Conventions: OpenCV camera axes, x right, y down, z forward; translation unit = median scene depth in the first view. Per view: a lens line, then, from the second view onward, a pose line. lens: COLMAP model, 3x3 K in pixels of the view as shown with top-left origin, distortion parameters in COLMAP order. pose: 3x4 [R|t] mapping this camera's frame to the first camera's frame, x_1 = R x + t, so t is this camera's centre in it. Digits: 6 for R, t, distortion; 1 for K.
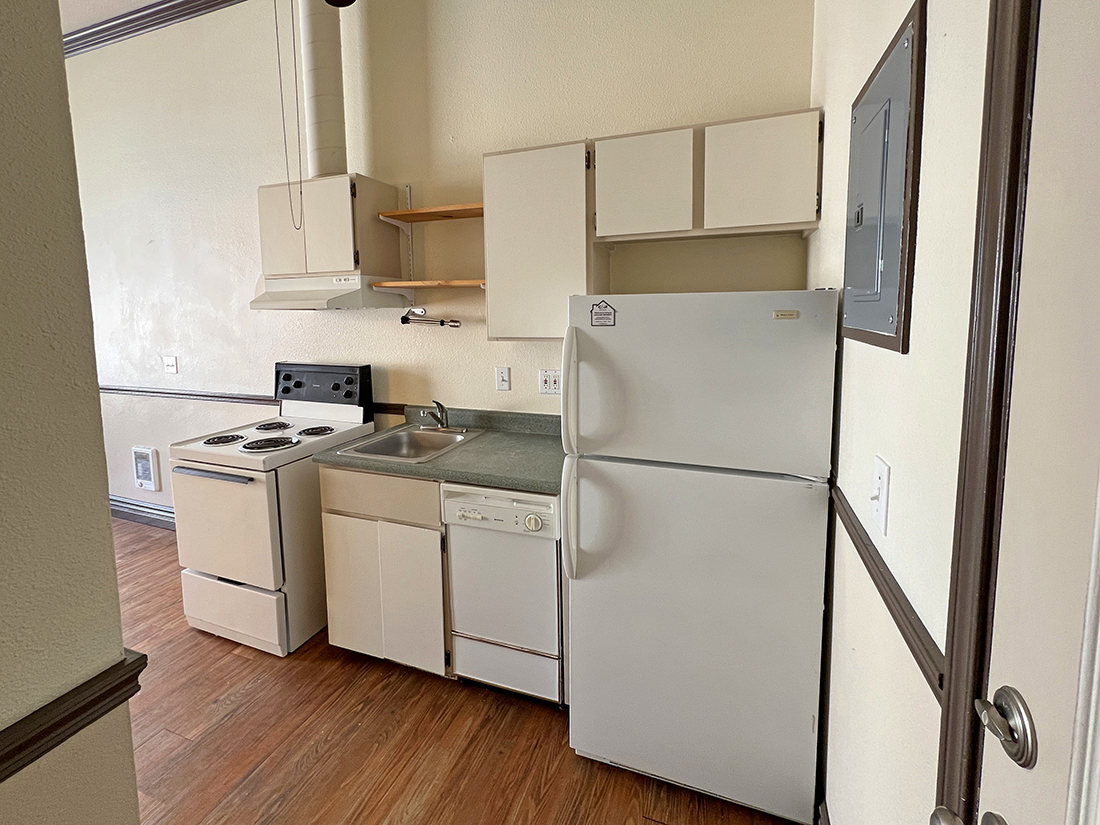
lens RADIAL K [[463.2, 0, 550.0], [0, 463.2, 412.5], [0, 0, 1]] dist [0.000415, -0.000172]
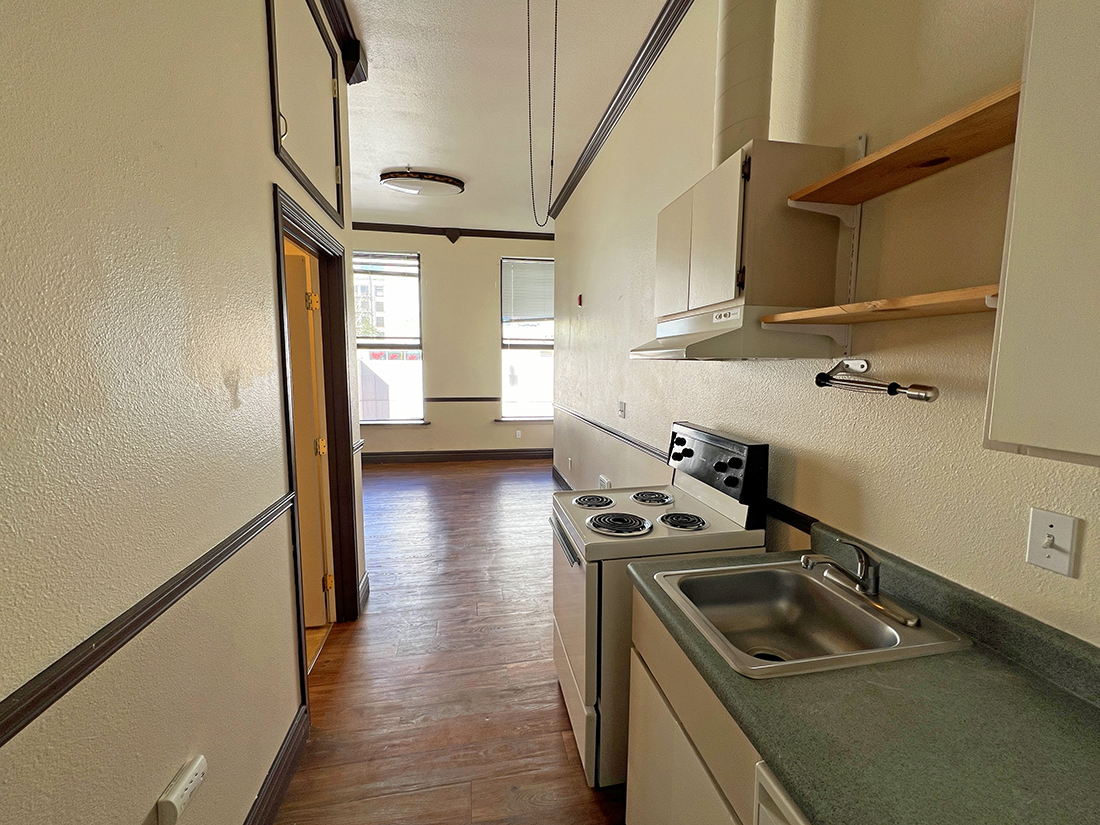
lens RADIAL K [[463.2, 0, 550.0], [0, 463.2, 412.5], [0, 0, 1]] dist [0.000415, -0.000172]
pose [[0.525047, 0.105976, -0.844449, -0.007421], [-0.194757, 0.980850, 0.002001, -0.099164], [0.828490, 0.163412, 0.535632, 0.439476]]
